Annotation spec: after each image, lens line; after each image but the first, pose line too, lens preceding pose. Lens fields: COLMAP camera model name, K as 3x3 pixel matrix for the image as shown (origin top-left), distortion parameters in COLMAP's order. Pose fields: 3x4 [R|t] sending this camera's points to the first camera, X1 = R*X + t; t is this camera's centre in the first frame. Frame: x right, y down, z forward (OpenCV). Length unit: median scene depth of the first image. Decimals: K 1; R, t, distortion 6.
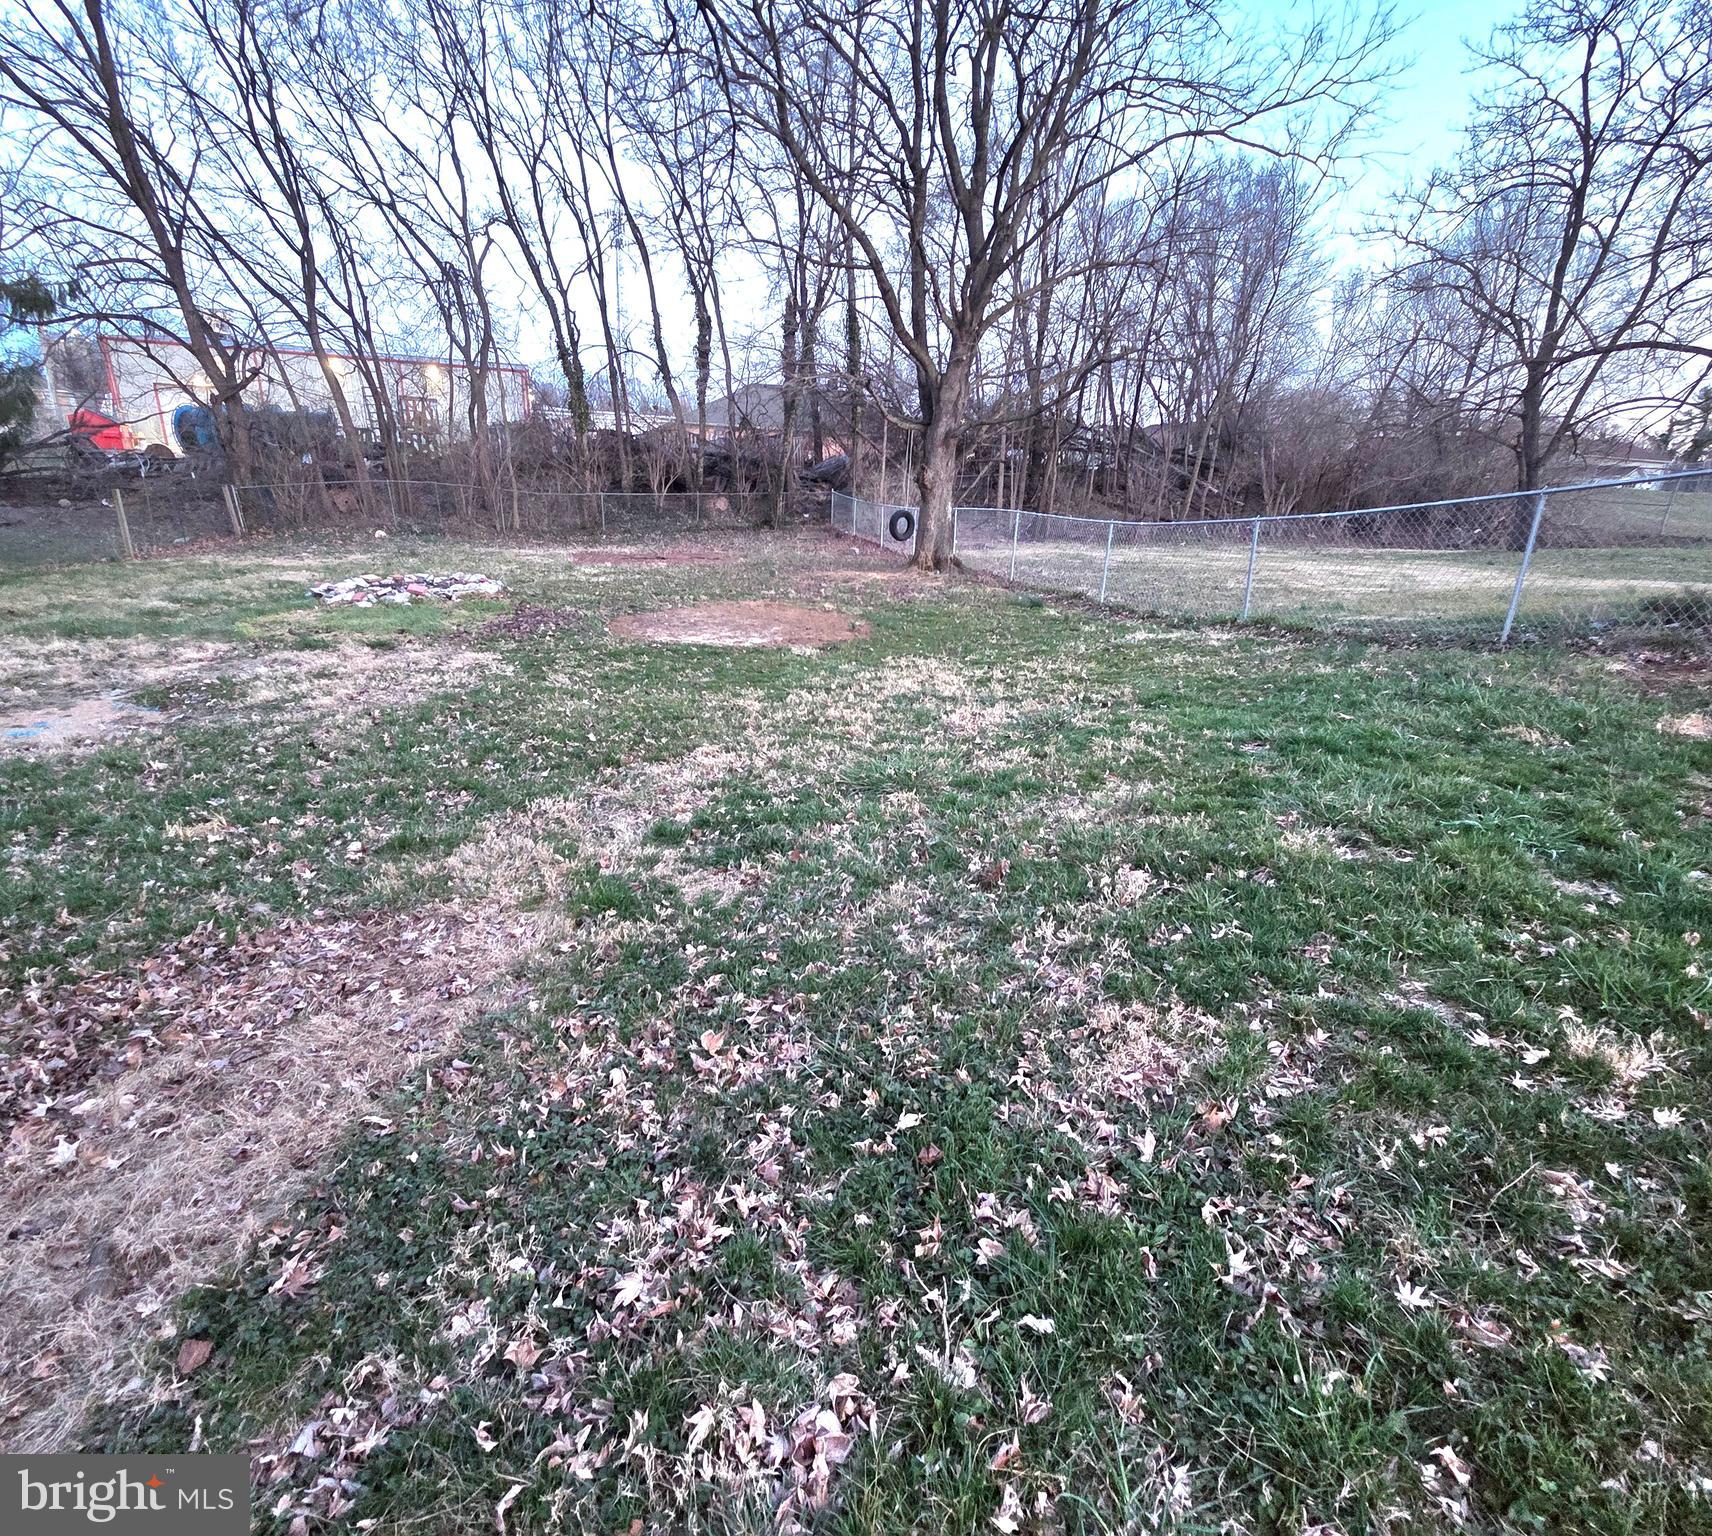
lens RADIAL K [[823.6, 0, 855.5], [0, 823.6, 765.4], [0, 0, 1]] dist [-0.002977, -0.001348]
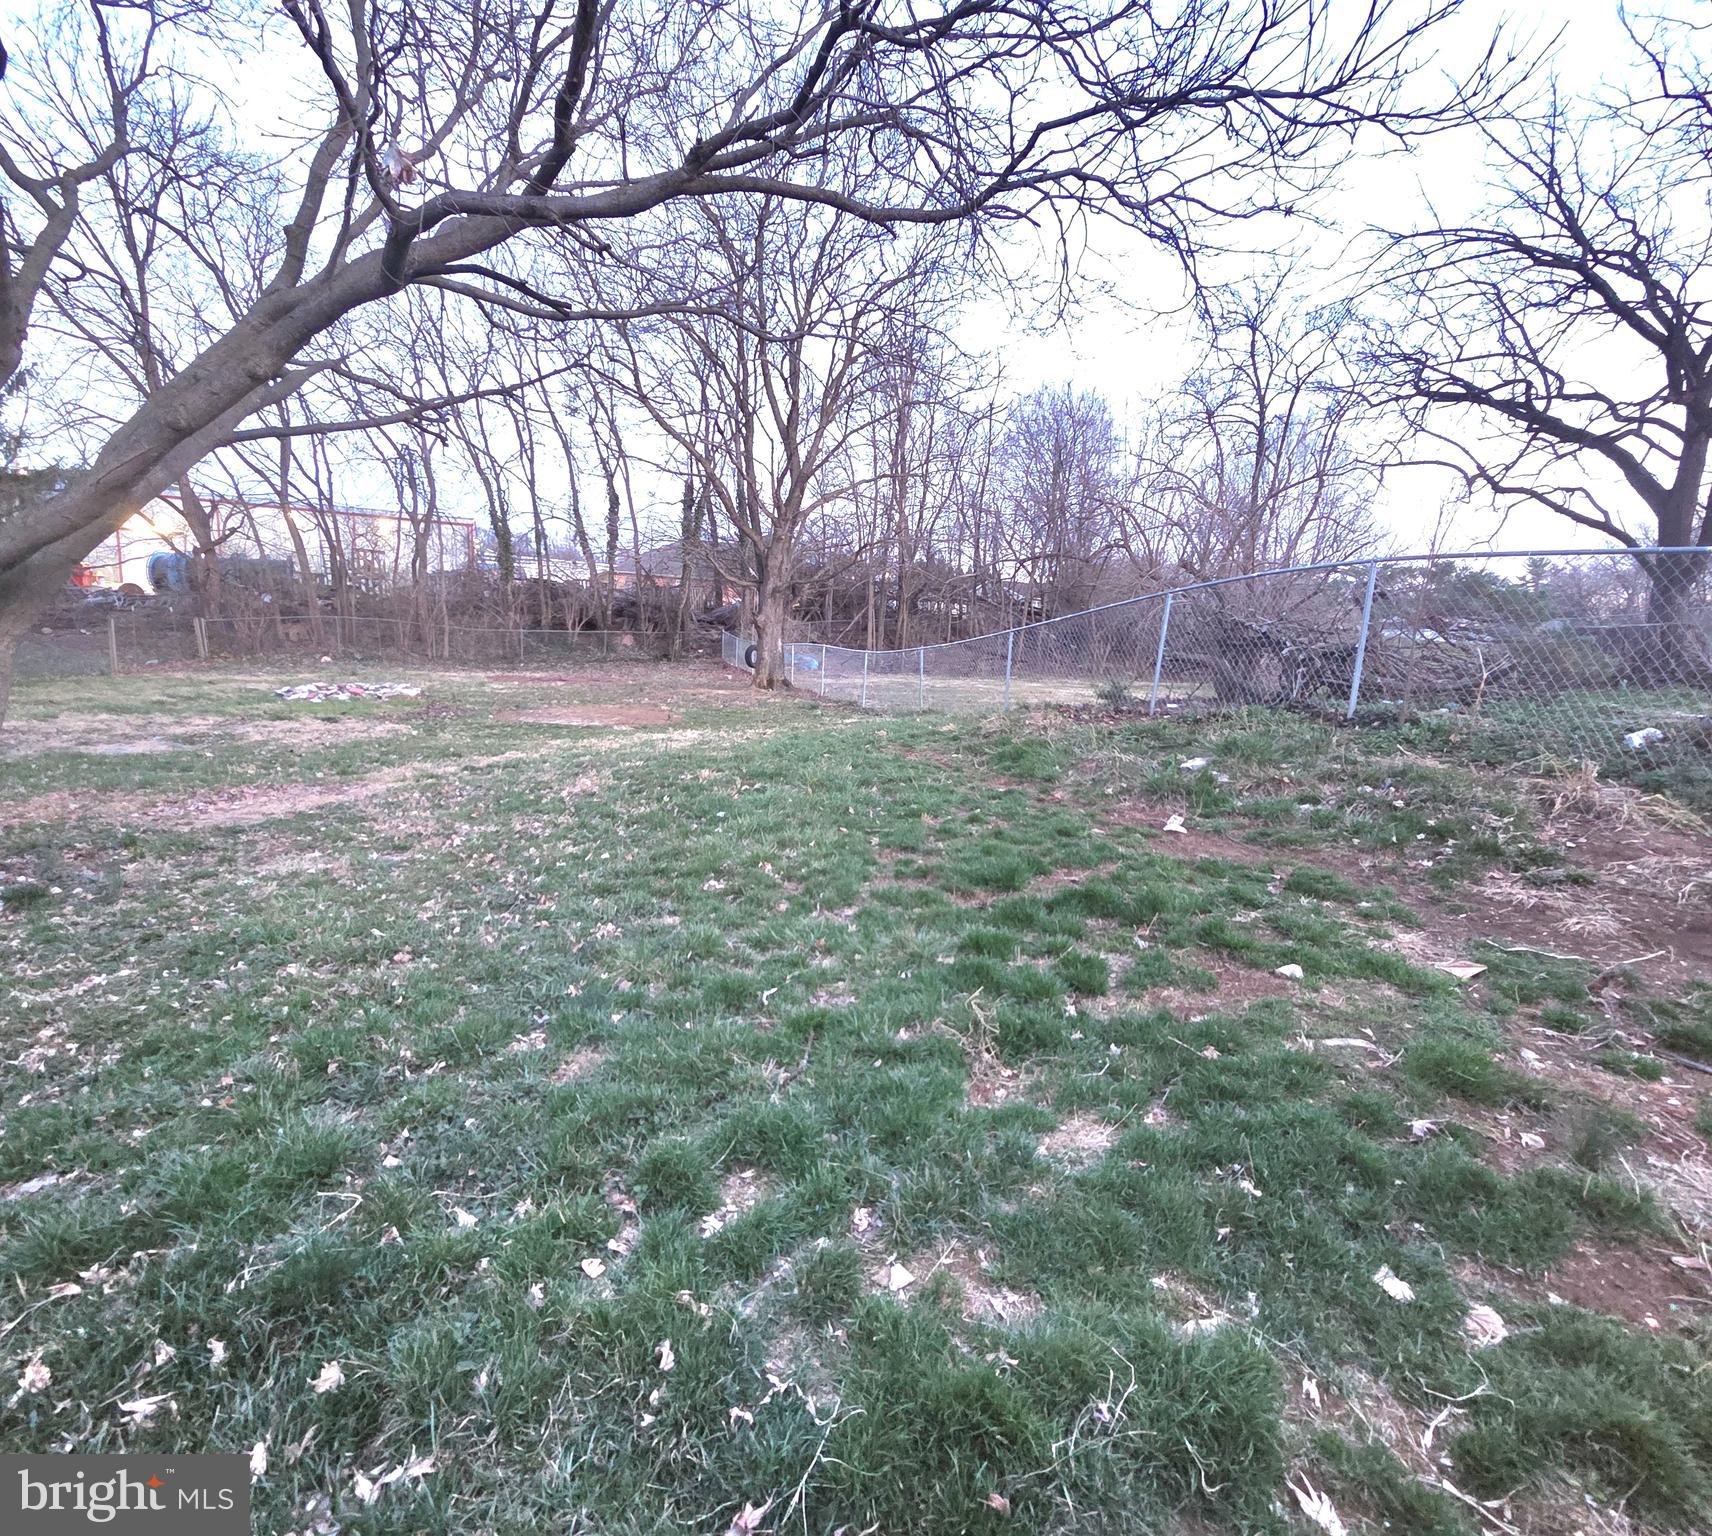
lens RADIAL K [[823.6, 0, 855.4], [0, 823.6, 769.5], [0, 0, 1]] dist [-0.002977, -0.001348]
pose [[0.997603, 0.002640, 0.069148, 0.094055], [0.008444, 0.987158, -0.159521, 0.064934], [-0.068681, 0.159722, 0.984770, -0.179259]]
